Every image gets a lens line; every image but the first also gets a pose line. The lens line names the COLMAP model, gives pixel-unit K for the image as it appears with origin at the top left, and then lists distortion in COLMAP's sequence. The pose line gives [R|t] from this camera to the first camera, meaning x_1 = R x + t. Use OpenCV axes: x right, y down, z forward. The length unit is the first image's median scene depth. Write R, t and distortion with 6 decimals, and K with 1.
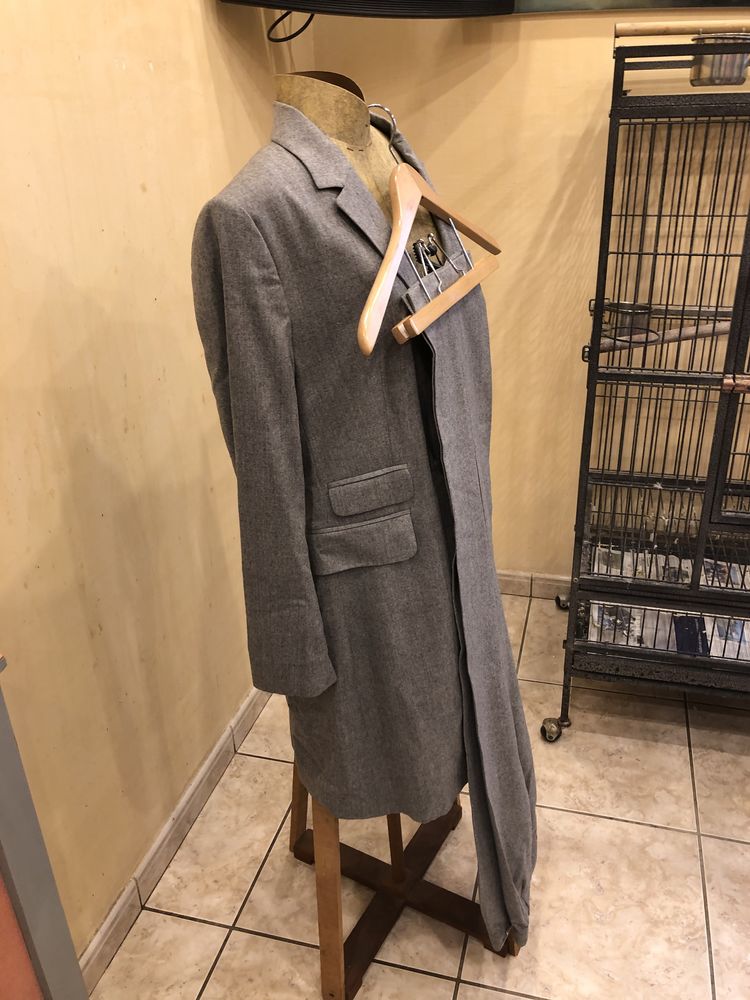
lens RADIAL K [[811.4, 0, 388.6], [0, 811.4, 501.4], [0, 0, 1]] dist [-0.004004, 0.003067]
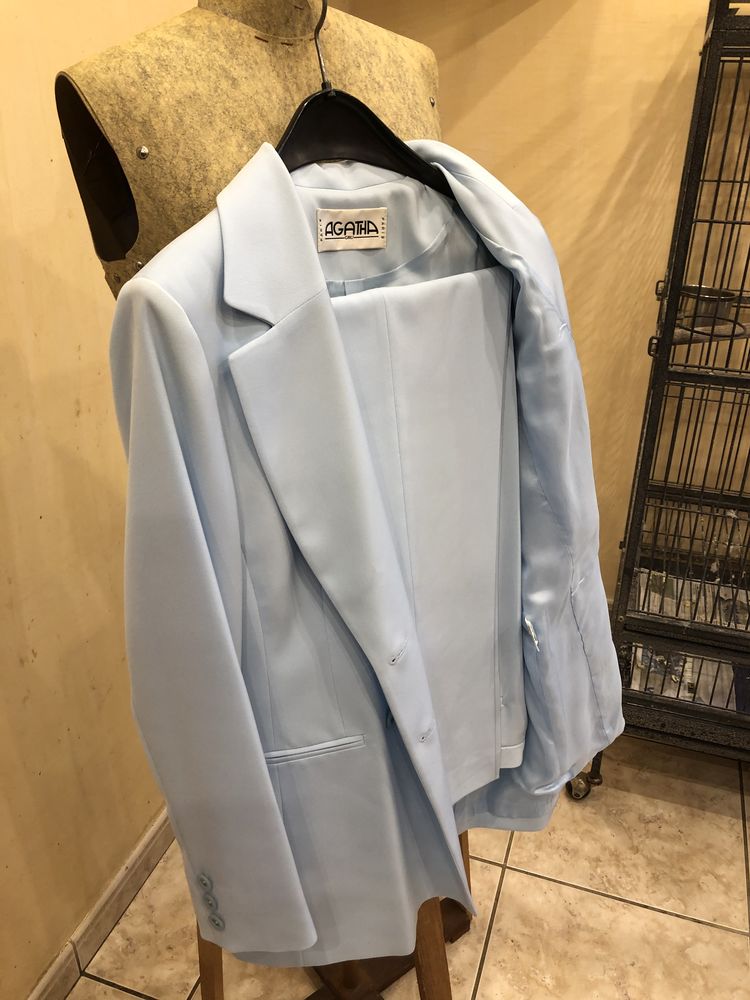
lens RADIAL K [[820.2, 0, 375.0], [0, 820.2, 500.0], [0, 0, 1]] dist [0.004886, -0.015280]
pose [[0.996768, 0.059773, -0.053672, 0.016819], [-0.058452, 0.997955, 0.025851, -0.029793], [0.055108, -0.022630, 0.998224, 0.143497]]
